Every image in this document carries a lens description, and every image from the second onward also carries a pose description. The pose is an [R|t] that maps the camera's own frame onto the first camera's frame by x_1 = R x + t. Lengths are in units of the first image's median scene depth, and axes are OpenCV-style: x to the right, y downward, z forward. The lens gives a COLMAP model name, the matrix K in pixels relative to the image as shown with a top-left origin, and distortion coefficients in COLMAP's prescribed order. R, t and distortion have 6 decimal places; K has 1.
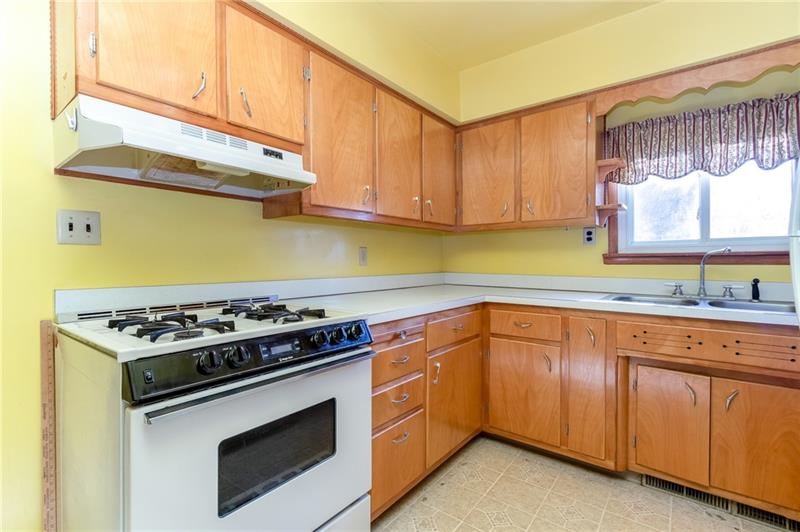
lens RADIAL K [[373.3, 0, 384.8], [0, 373.3, 264.4], [0, 0, 1]] dist [0.002493, -0.000729]
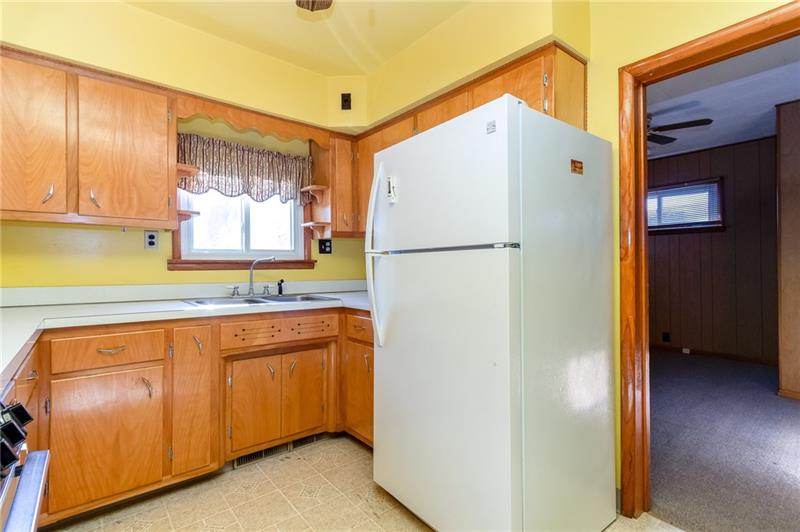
lens RADIAL K [[373.3, 0, 384.8], [0, 373.3, 264.4], [0, 0, 1]] dist [0.002493, -0.000729]
pose [[0.213376, 0.004323, 0.976961, -0.275871], [0.010967, 0.999917, -0.006820, -0.004174], [-0.976909, 0.012170, 0.213311, 0.293750]]
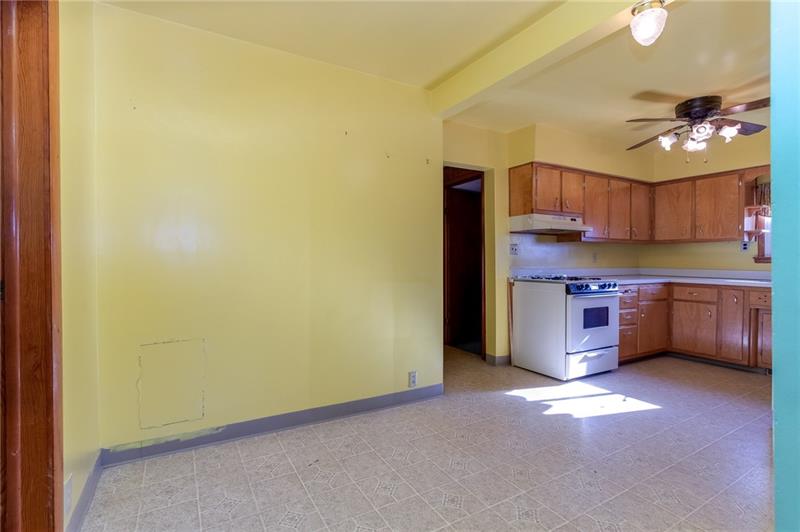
lens RADIAL K [[373.3, 0, 384.8], [0, 373.3, 264.4], [0, 0, 1]] dist [0.002493, -0.000729]
pose [[0.925228, 0.008621, -0.379314, -0.392544], [-0.007656, 0.999962, 0.004052, 0.014175], [0.379335, -0.000845, 0.925259, -1.450694]]
